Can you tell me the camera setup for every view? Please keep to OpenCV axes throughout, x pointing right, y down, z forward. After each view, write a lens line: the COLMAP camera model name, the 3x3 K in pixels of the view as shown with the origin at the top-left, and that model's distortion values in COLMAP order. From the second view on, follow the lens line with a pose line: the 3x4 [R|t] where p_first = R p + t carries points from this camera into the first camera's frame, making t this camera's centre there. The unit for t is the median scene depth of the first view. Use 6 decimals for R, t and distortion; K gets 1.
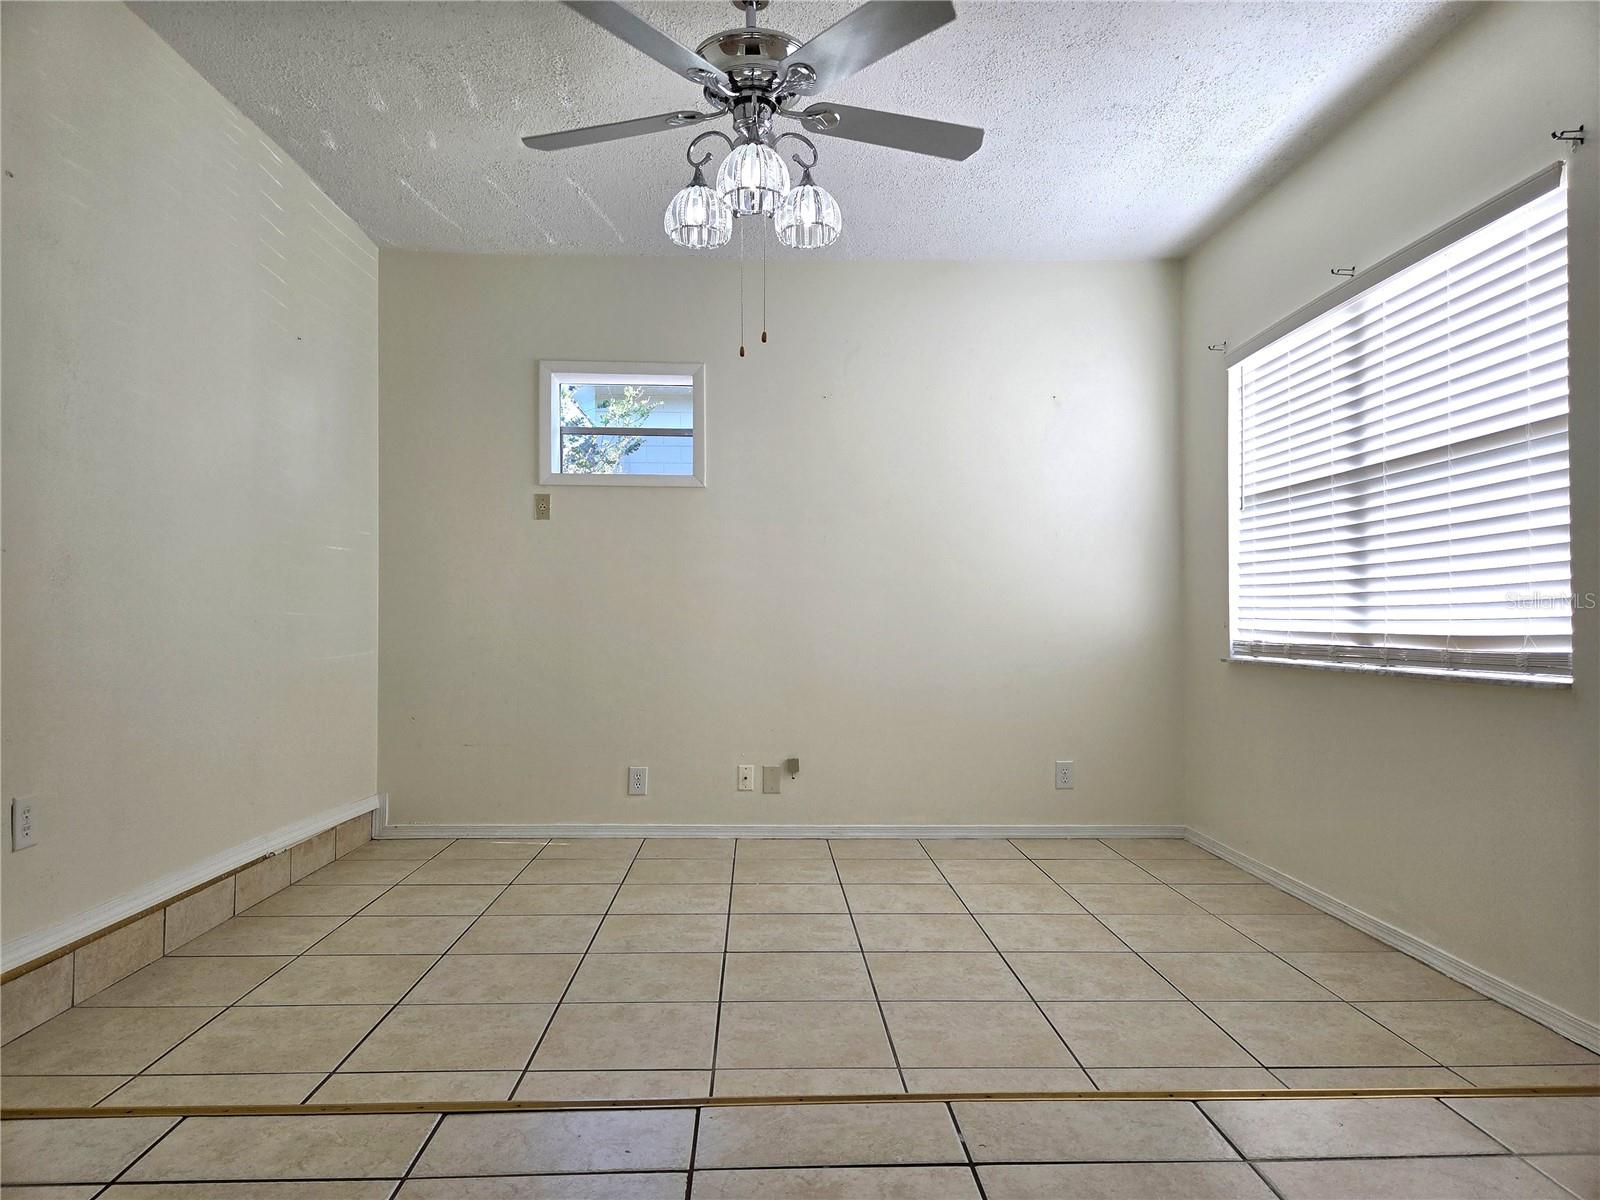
lens RADIAL K [[1079.6, 0, 800.0], [0, 1079.6, 600.0], [0, 0, 1]] dist [0.106074, -0.095398]
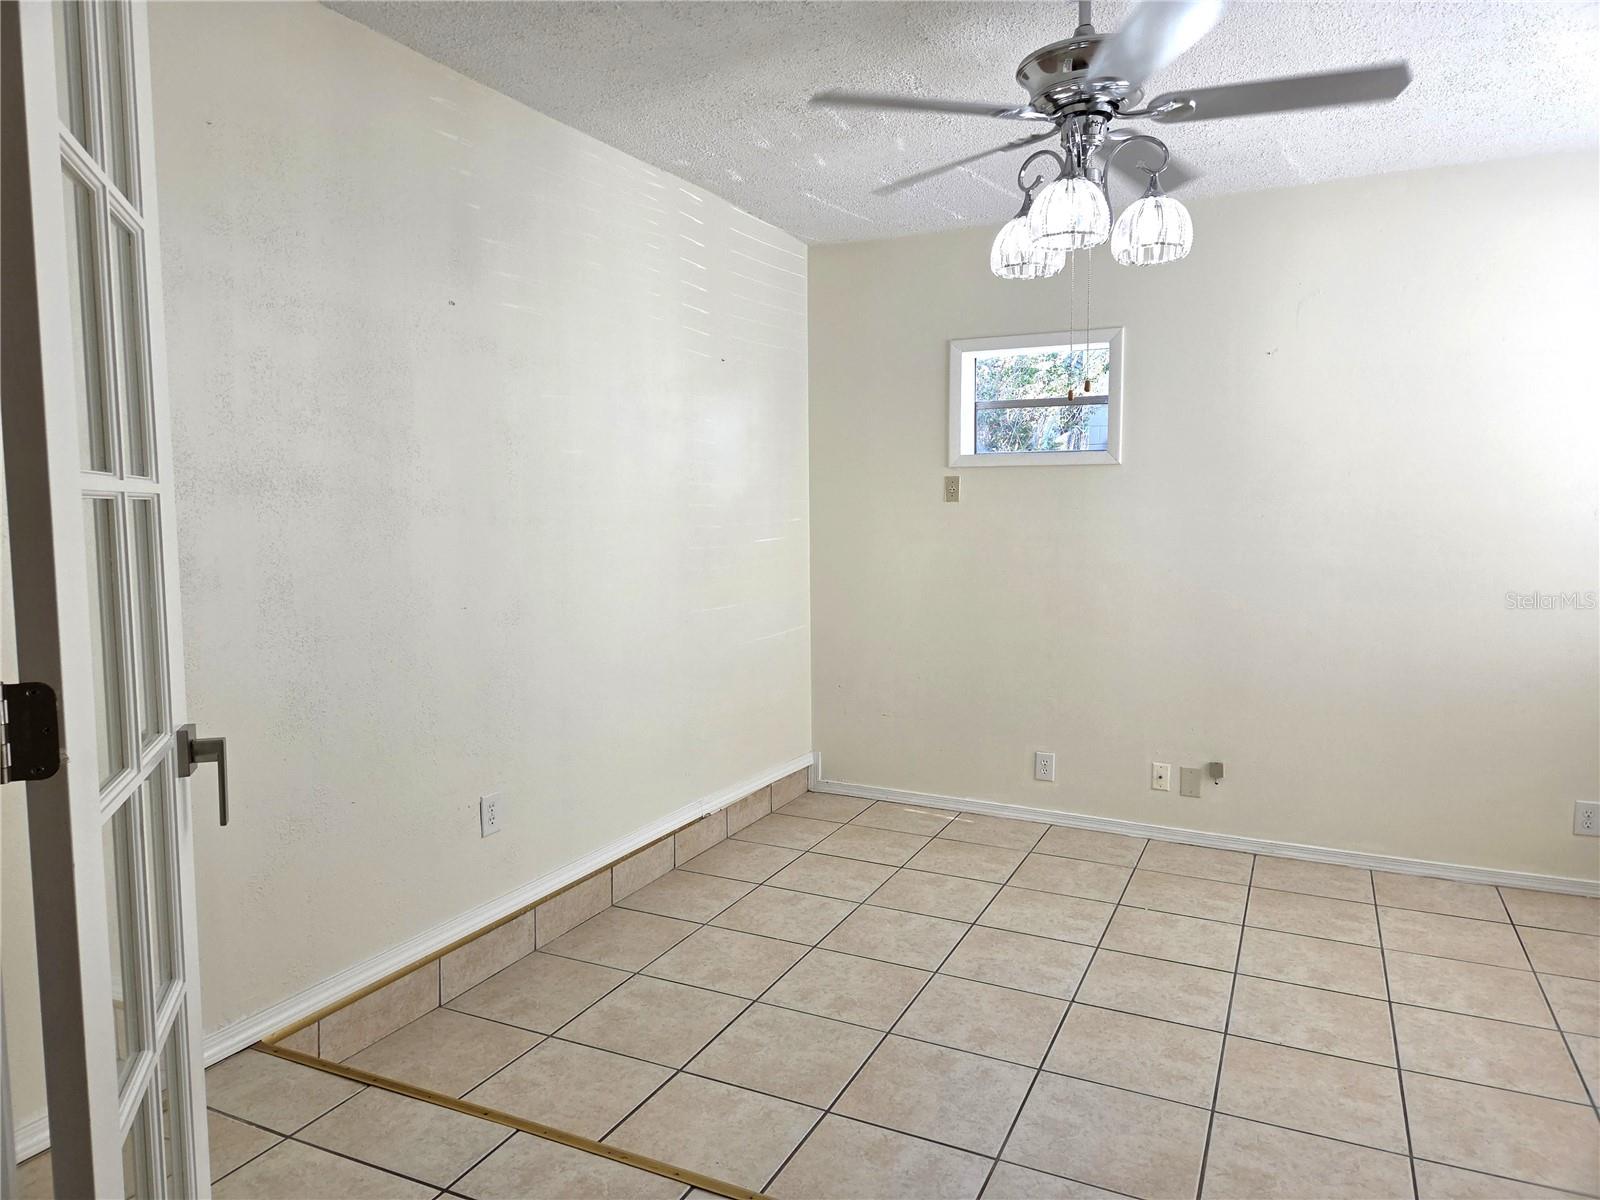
lens RADIAL K [[1079.6, 0, 800.0], [0, 1079.6, 600.0], [0, 0, 1]] dist [0.106074, -0.095398]
pose [[0.886663, 0.037819, -0.460867, 0.141126], [0.015187, 0.993731, 0.110764, -0.132309], [0.462167, -0.105210, 0.880530, 0.058796]]
